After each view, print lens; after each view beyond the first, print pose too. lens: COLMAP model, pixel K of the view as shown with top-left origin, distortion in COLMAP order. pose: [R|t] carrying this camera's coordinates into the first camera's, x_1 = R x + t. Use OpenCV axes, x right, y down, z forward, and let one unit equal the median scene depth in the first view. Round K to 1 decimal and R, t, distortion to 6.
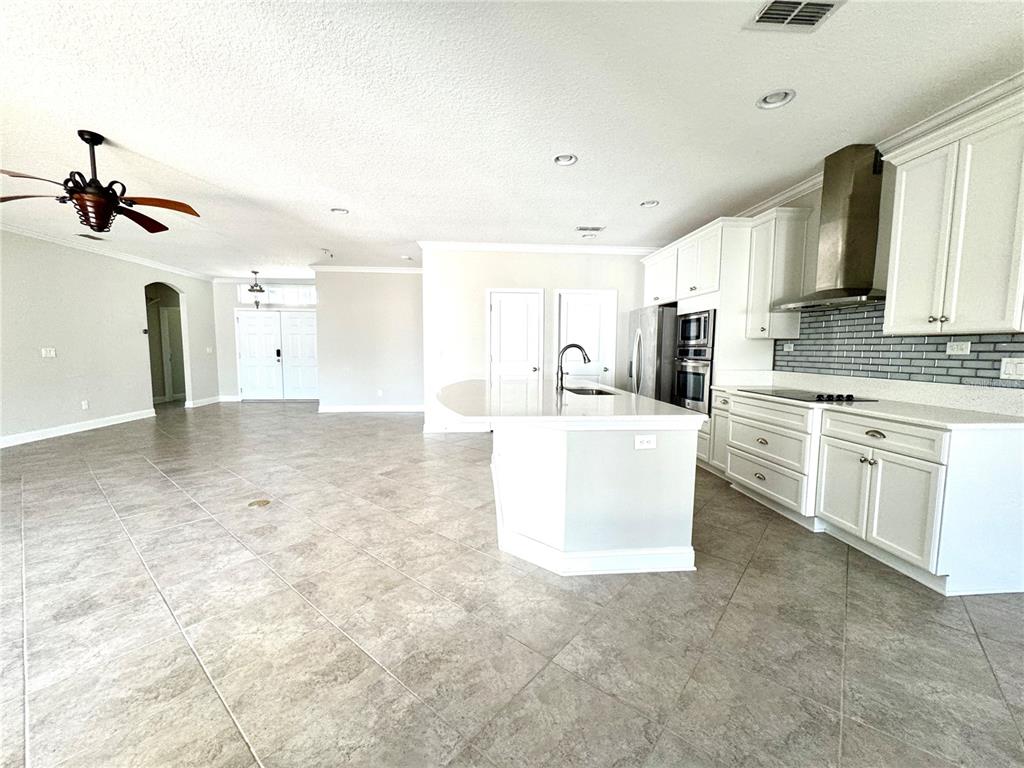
lens RADIAL K [[412.4, 0, 512.0], [0, 412.4, 384.0], [0, 0, 1]] dist [-0.001178, -0.000067]
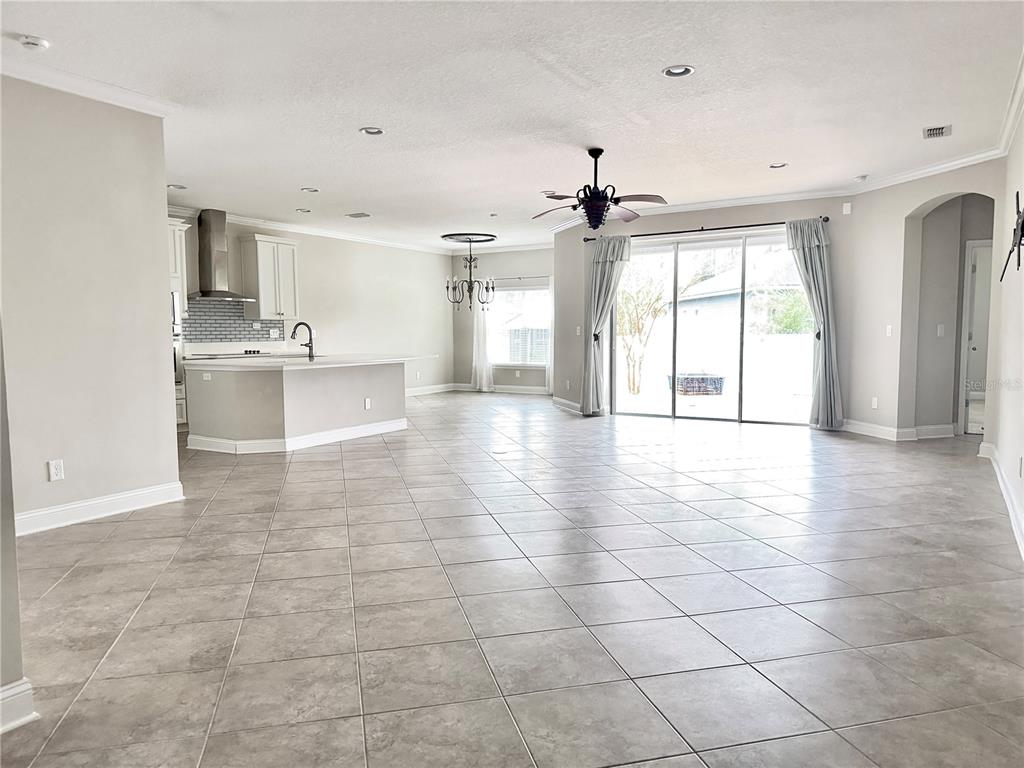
lens RADIAL K [[720.5, 0, 512.0], [0, 720.5, 384.0], [0, 0, 1]] dist [0.078548, -0.086058]
pose [[-0.812564, -0.045073, 0.581126, -1.638847], [0.050842, 0.987725, 0.147699, -0.195983], [-0.580650, 0.149561, -0.800298, 2.325690]]
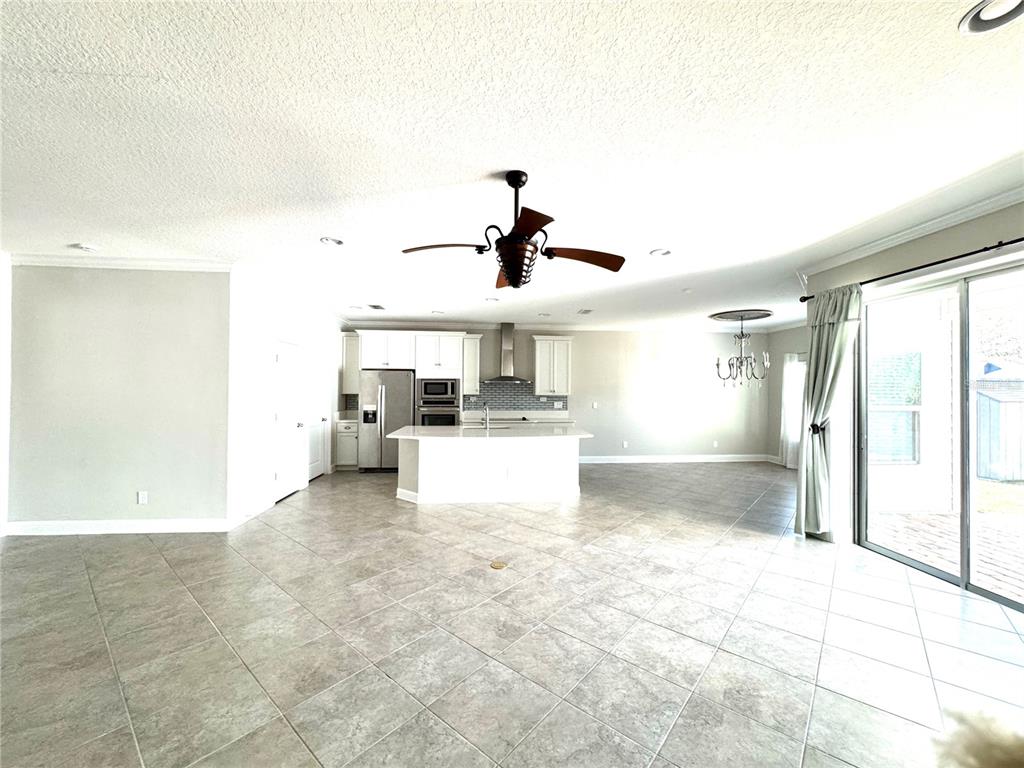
lens RADIAL K [[412.4, 0, 512.0], [0, 412.4, 384.0], [0, 0, 1]] dist [-0.001178, -0.000067]
pose [[0.010766, 0.006743, 0.999919, -1.451083], [0.081123, 0.996675, -0.007595, -0.135309], [-0.996646, 0.081198, 0.010183, 0.805980]]
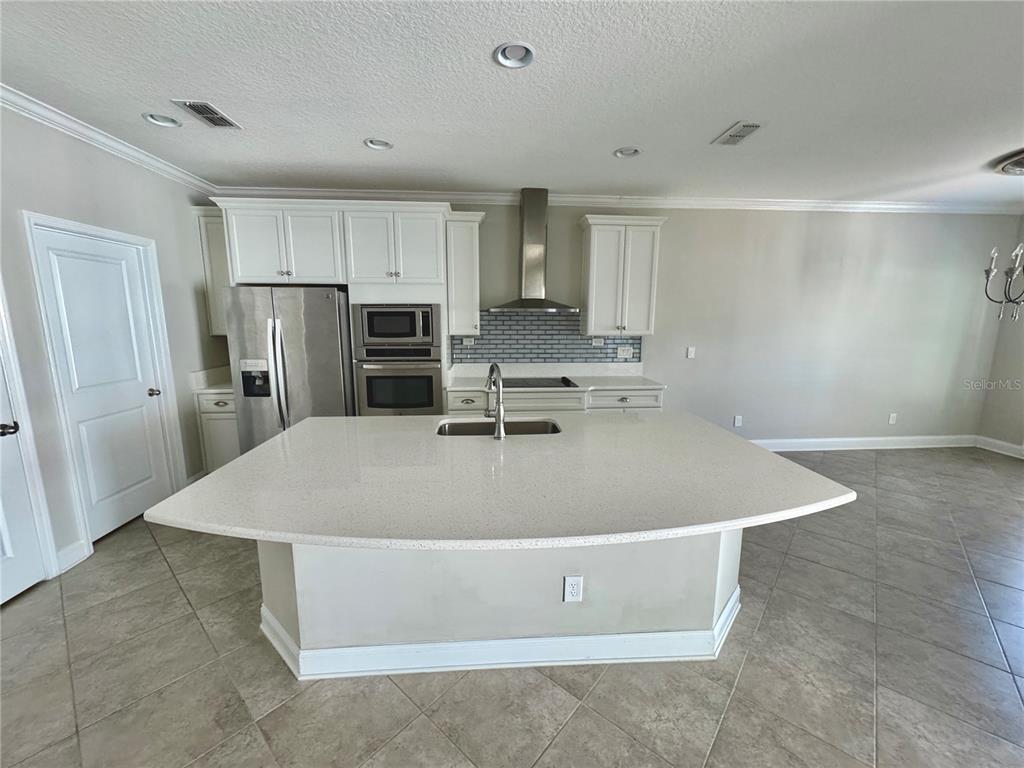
lens RADIAL K [[412.4, 0, 512.0], [0, 412.4, 384.0], [0, 0, 1]] dist [-0.001178, -0.000067]
pose [[0.017270, -0.171227, 0.985080, -0.462686], [0.082683, 0.982097, 0.169259, -0.160940], [-0.996426, 0.078526, 0.031119, 0.888666]]
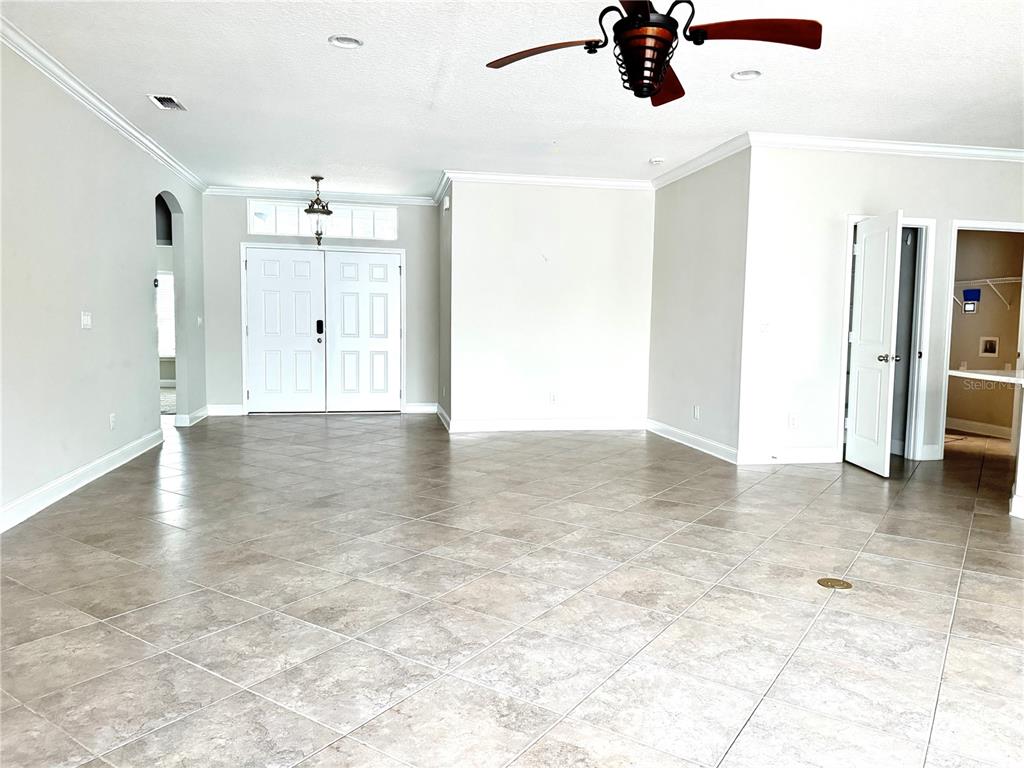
lens RADIAL K [[720.5, 0, 512.0], [0, 720.5, 384.0], [0, 0, 1]] dist [0.078548, -0.086058]
pose [[0.995026, -0.002869, 0.099576, -1.014619], [0.003246, 0.999988, -0.003617, 0.013969], [-0.099564, 0.003922, 0.995023, 0.033986]]
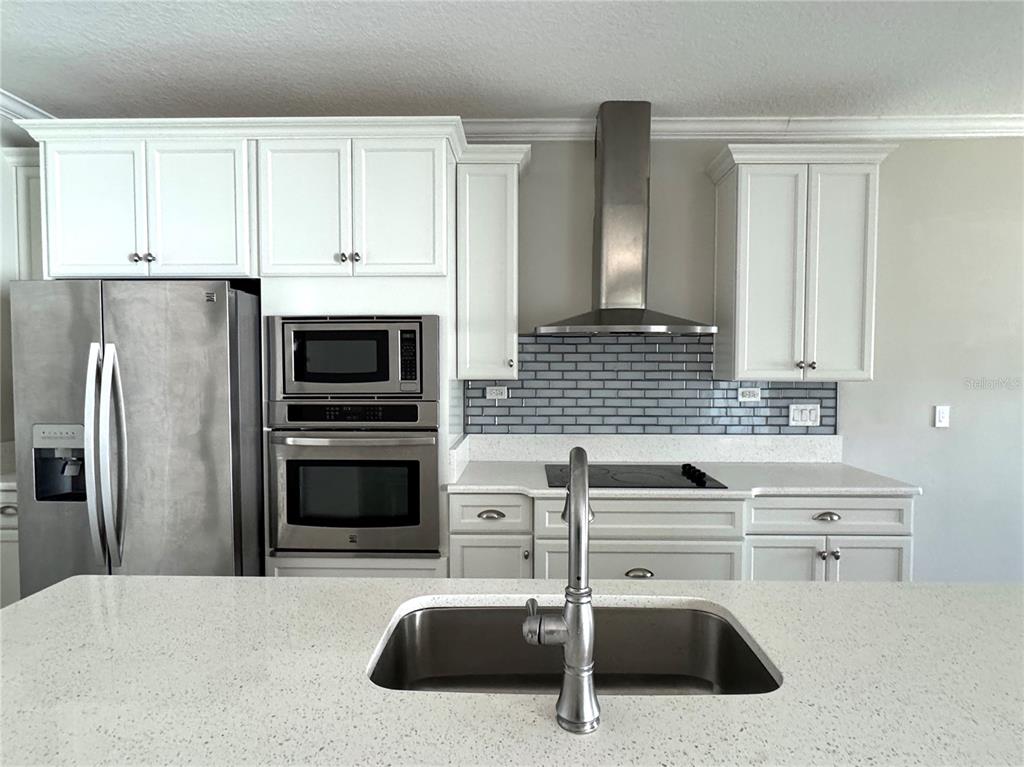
lens RADIAL K [[549.2, 0, 514.5], [0, 549.2, 387.0], [0, 0, 1]] dist [0.000473, 0.000047]
pose [[0.105939, -0.044878, 0.993359, -0.105485], [0.085236, 0.995714, 0.035895, -0.127442], [-0.990713, 0.080867, 0.109310, 0.921567]]
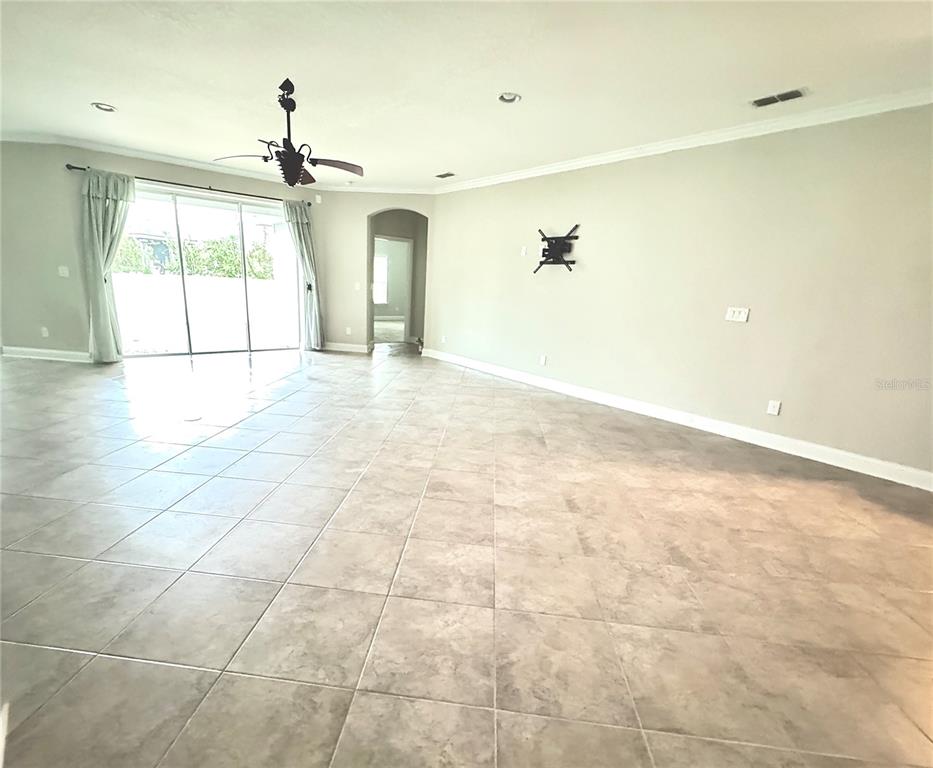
lens RADIAL K [[439.6, 0, 467.5], [0, 439.6, 391.8], [0, 0, 1]] dist [-0.000031, 0.000061]
pose [[-0.819773, 0.087525, -0.565960, -0.510710], [-0.105300, 0.948367, 0.299186, -0.183997], [0.562924, 0.304860, -0.768229, 2.021871]]
